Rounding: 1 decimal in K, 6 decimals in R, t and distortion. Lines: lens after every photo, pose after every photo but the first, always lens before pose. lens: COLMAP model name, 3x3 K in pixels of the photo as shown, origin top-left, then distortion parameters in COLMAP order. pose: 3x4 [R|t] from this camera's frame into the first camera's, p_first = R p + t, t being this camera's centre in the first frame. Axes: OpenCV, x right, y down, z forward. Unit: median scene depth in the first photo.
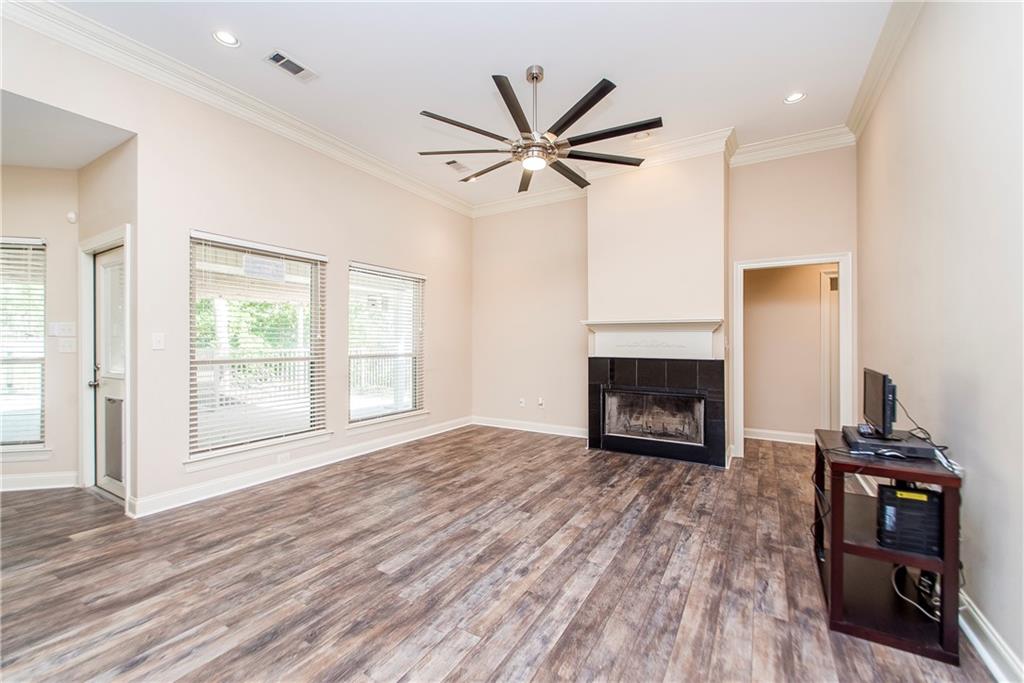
lens RADIAL K [[422.3, 0, 509.0], [0, 422.3, 343.4], [0, 0, 1]] dist [0.015548, -0.006930]
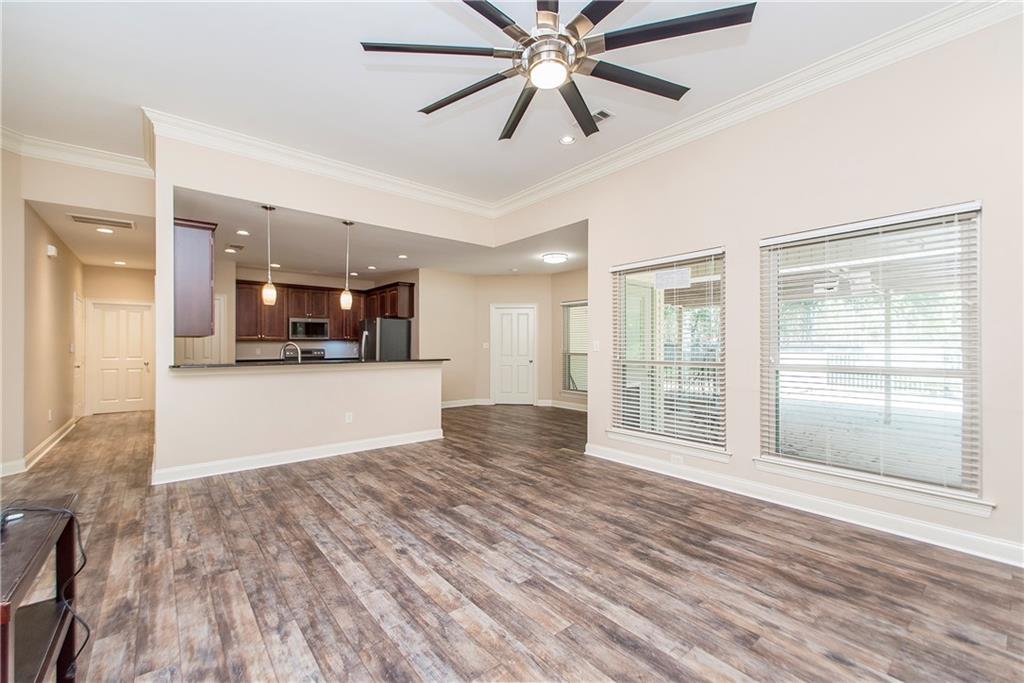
lens RADIAL K [[422.3, 0, 496.5], [0, 422.3, 344.5], [0, 0, 1]] dist [0.015548, -0.006930]
pose [[-0.355086, -0.006283, -0.934813, 0.809254], [-0.005796, 0.999973, -0.004519, 0.000074], [0.934816, 0.003814, -0.355112, 1.331426]]
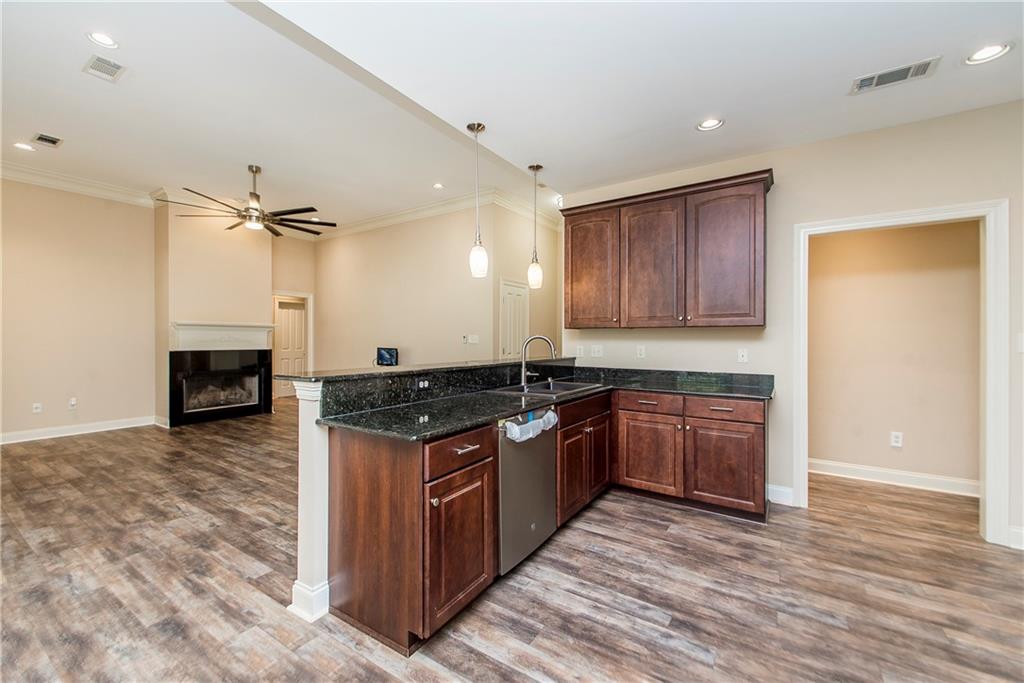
lens RADIAL K [[422.3, 0, 505.1], [0, 422.3, 336.8], [0, 0, 1]] dist [0.015548, -0.006930]
pose [[0.054448, 0.001435, 0.998516, -1.686434], [0.000697, 0.999999, -0.001475, -0.011812], [-0.998516, 0.000776, 0.054447, -0.023064]]
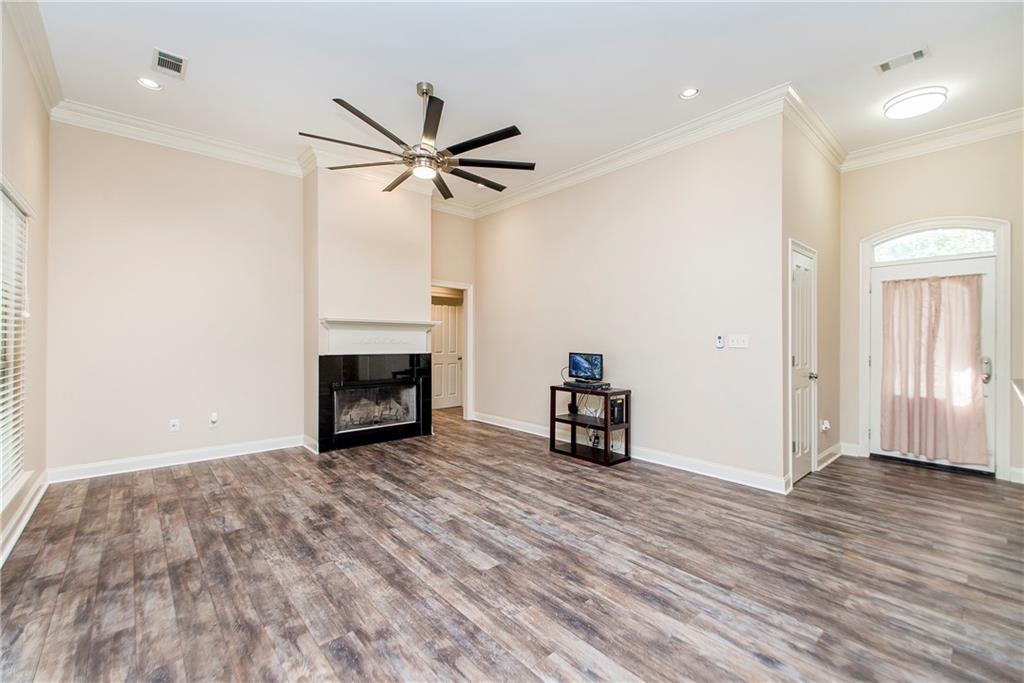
lens RADIAL K [[422.3, 0, 519.7], [0, 422.3, 340.5], [0, 0, 1]] dist [0.015548, -0.006930]
pose [[0.286442, -0.001161, 0.958097, -1.028669], [-0.000753, 0.999999, 0.001437, -0.006290], [-0.958097, -0.001133, 0.286441, 0.530580]]
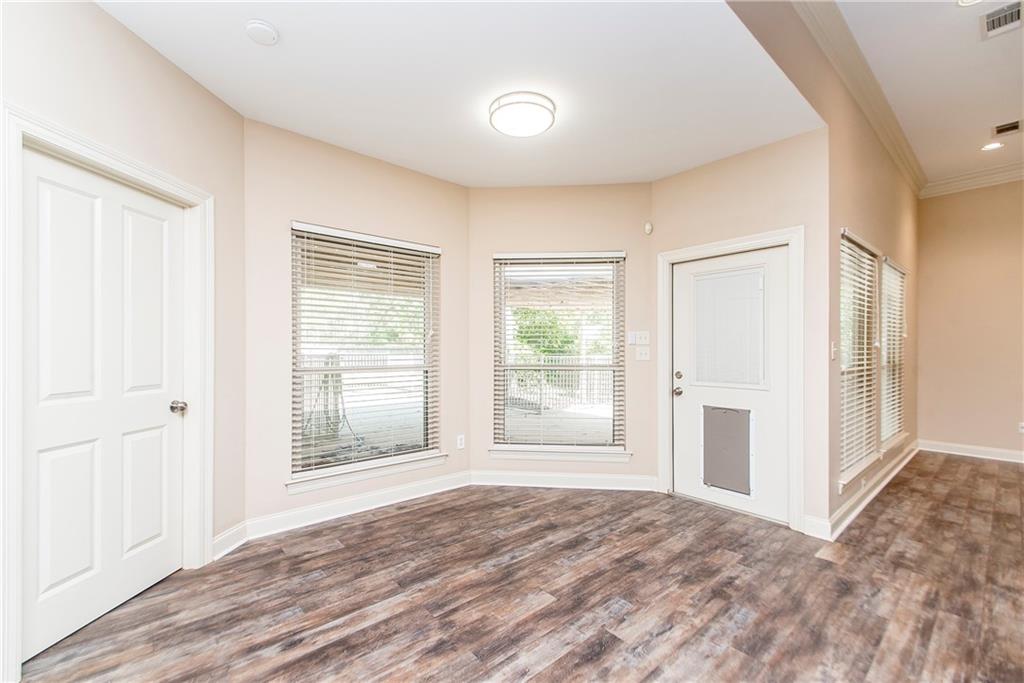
lens RADIAL K [[422.3, 0, 501.8], [0, 422.3, 349.0], [0, 0, 1]] dist [0.015548, -0.006930]
pose [[0.943850, 0.000264, -0.330373, -1.332589], [-0.000226, 1.000000, 0.000155, -0.015851], [0.330373, -0.000071, 0.943851, -0.146254]]
